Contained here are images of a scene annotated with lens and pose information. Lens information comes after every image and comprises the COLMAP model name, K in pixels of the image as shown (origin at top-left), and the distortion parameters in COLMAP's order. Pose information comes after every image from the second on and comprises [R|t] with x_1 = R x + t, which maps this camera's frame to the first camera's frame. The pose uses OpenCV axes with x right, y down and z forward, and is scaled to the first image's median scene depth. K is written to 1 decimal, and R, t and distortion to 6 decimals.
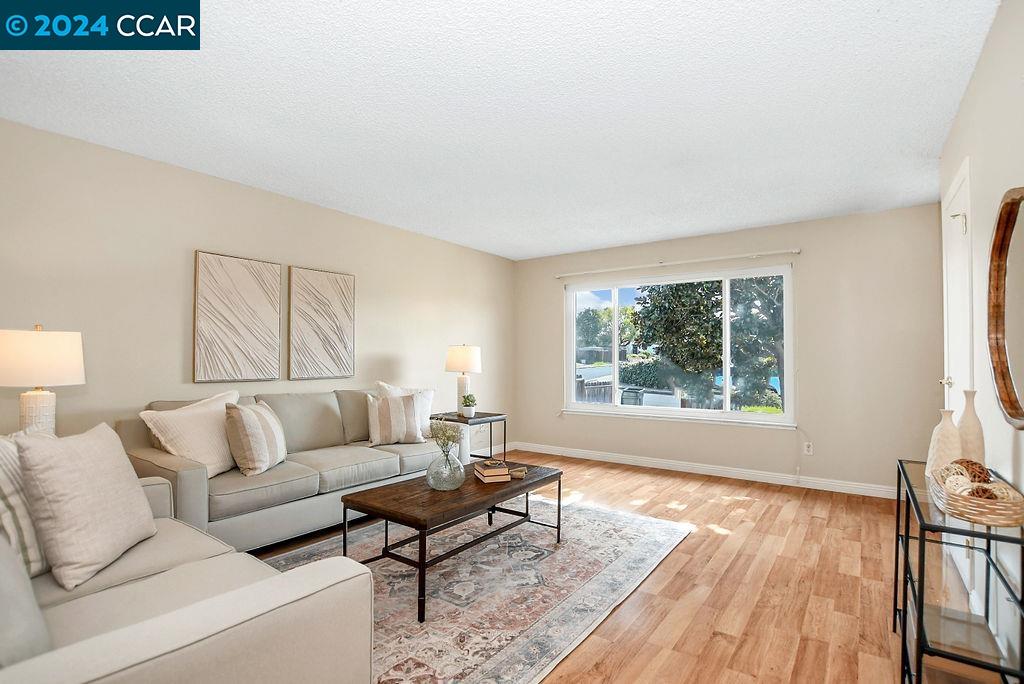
lens RADIAL K [[487.2, 0, 512.9], [0, 487.2, 350.5], [0, 0, 1]] dist [-0.038133, 0.005682]
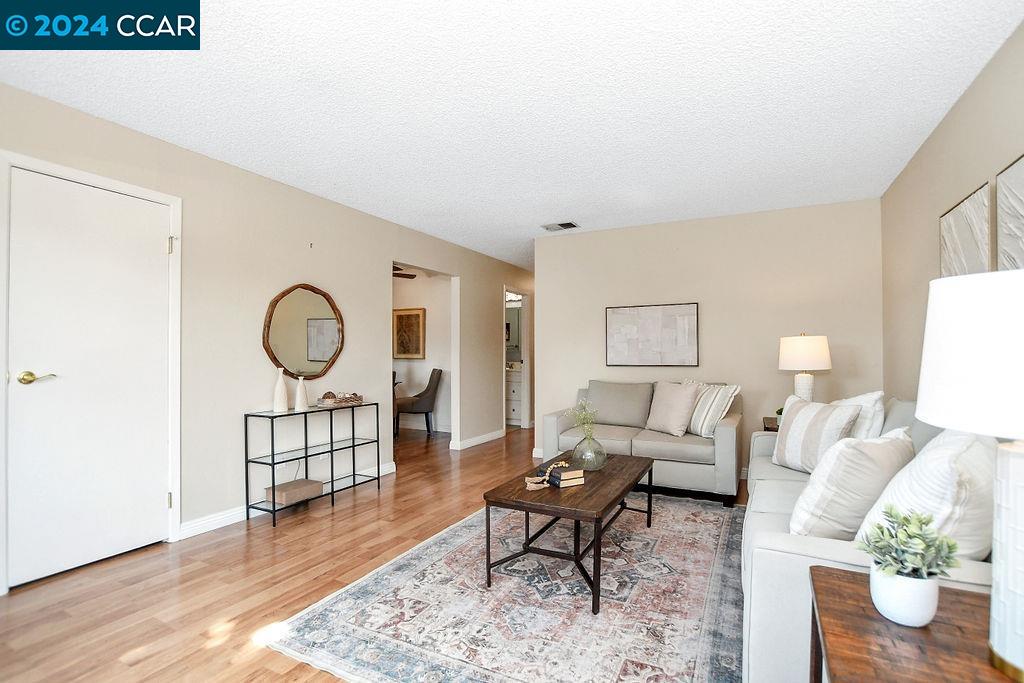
lens RADIAL K [[487.2, 0, 512.9], [0, 487.2, 350.0], [0, 0, 1]] dist [-0.038133, 0.005682]
pose [[-0.989190, -0.000622, -0.146640, 0.181858], [0.004380, 0.999419, -0.033786, 0.046509], [0.146575, -0.034063, -0.988613, 1.904913]]
